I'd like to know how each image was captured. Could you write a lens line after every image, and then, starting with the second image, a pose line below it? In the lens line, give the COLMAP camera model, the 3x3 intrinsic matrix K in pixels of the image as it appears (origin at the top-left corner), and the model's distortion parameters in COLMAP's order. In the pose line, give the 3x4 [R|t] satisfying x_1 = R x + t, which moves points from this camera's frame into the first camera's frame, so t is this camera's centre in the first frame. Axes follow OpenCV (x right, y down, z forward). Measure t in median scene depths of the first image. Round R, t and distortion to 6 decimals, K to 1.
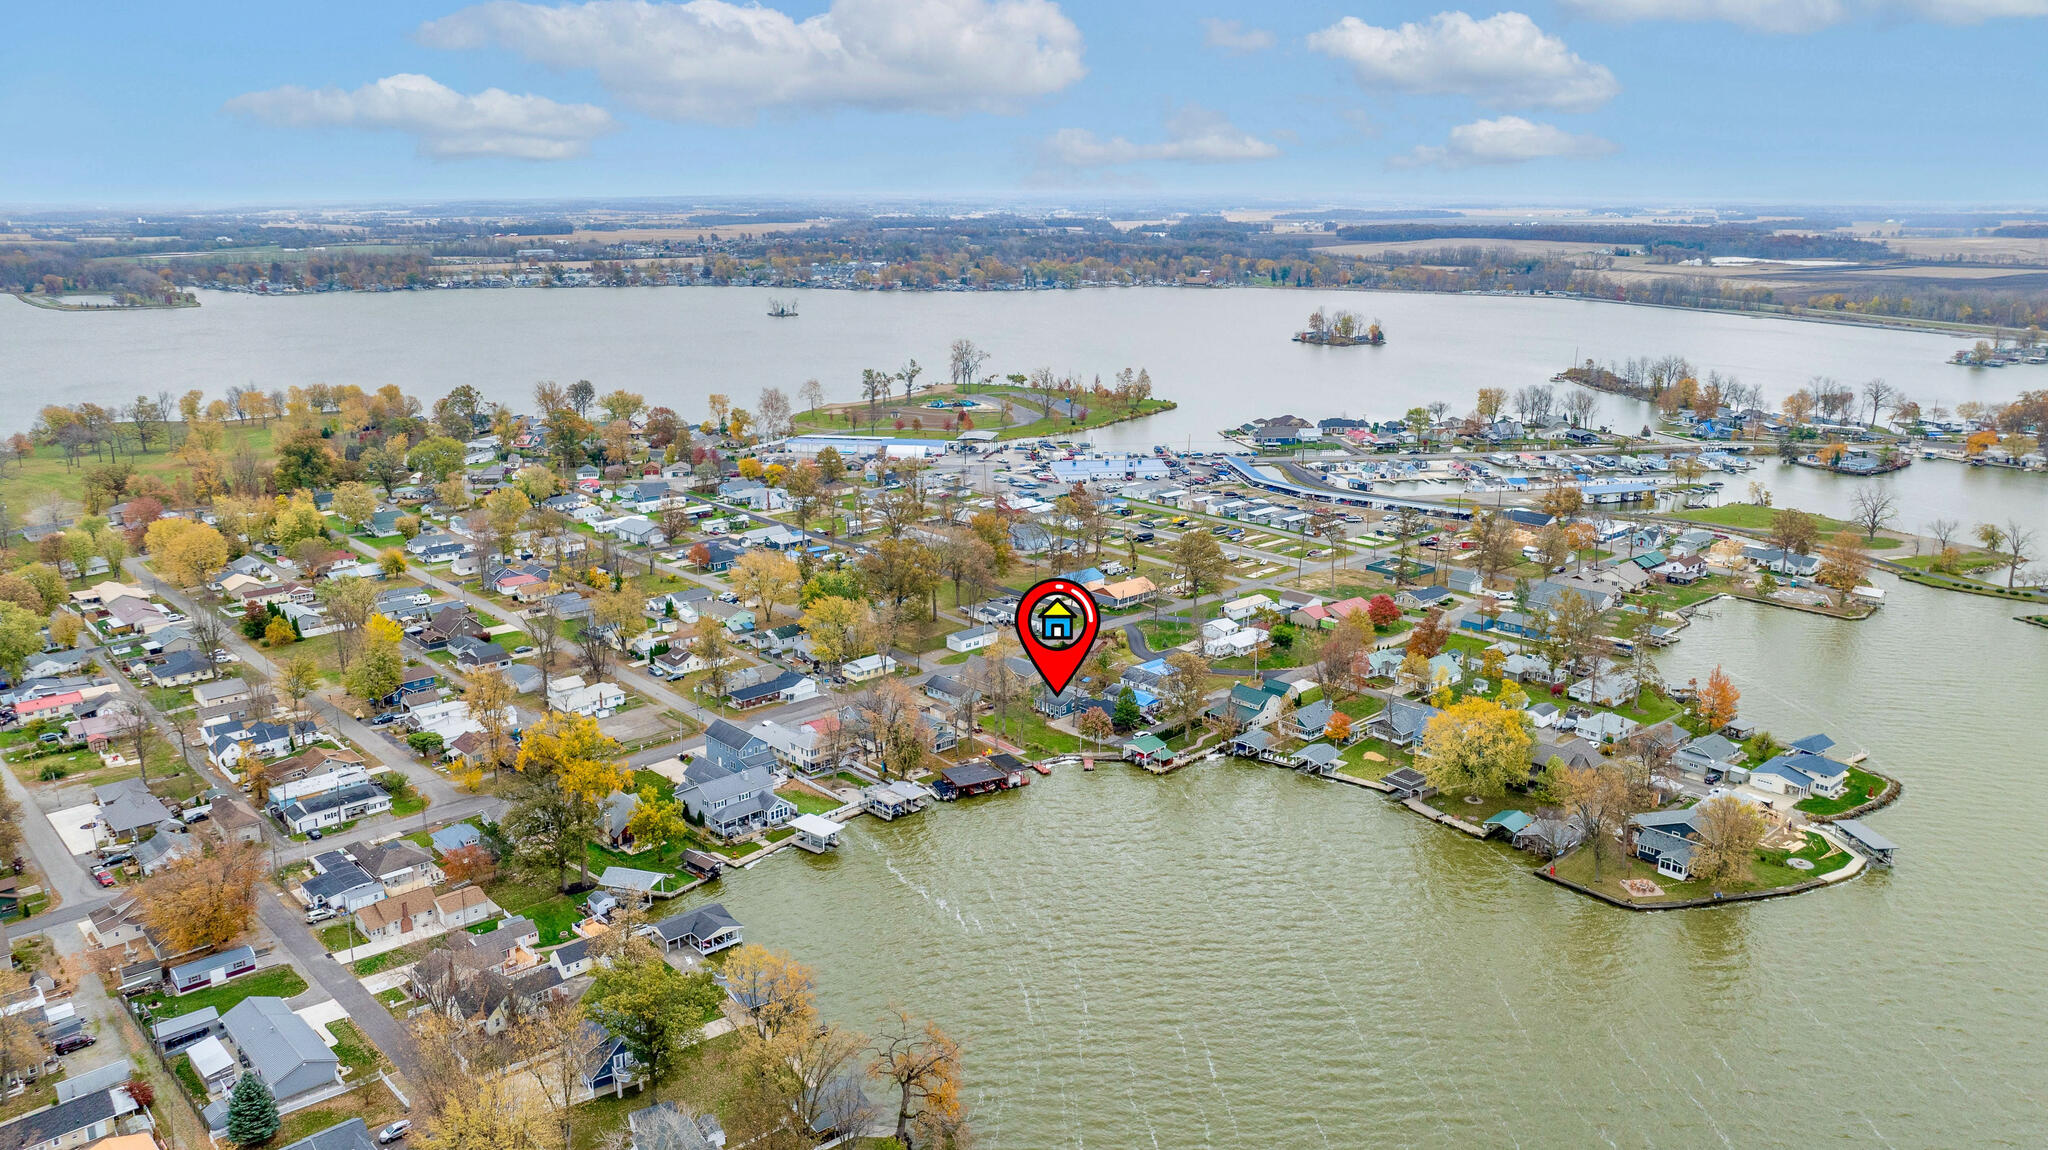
lens RADIAL K [[1419.8, 0, 1046.5], [0, 1419.8, 582.6], [0, 0, 1]] dist [-0.006345, -0.001931]
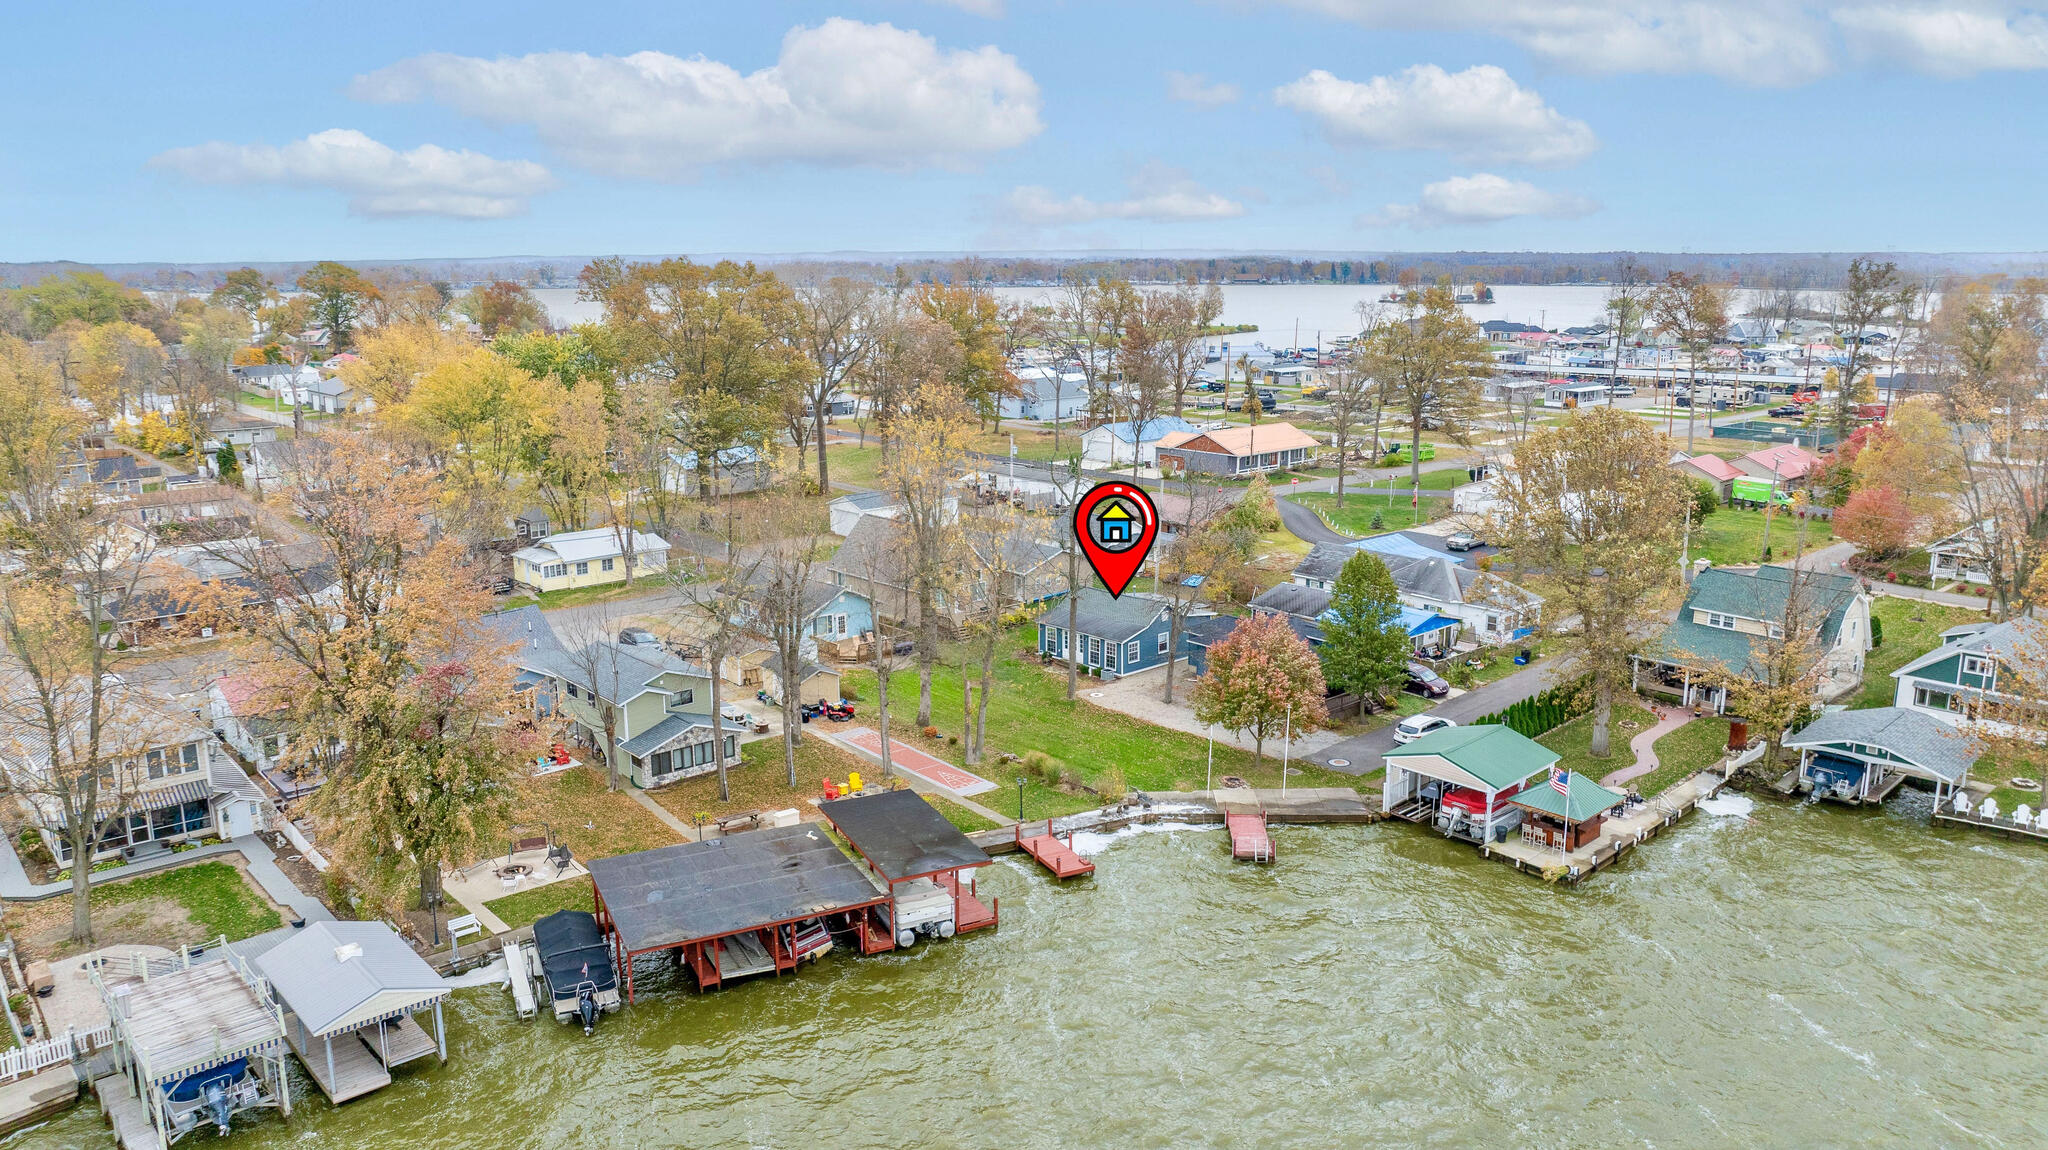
lens RADIAL K [[1474.5, 0, 969.8], [0, 1474.5, 578.5], [0, 0, 1]] dist [-0.005341, -0.001935]
pose [[0.999741, -0.002105, -0.022670, -0.012963], [0.000806, 0.998366, -0.057135, 0.096989], [0.022753, 0.057102, 0.998109, 0.734219]]
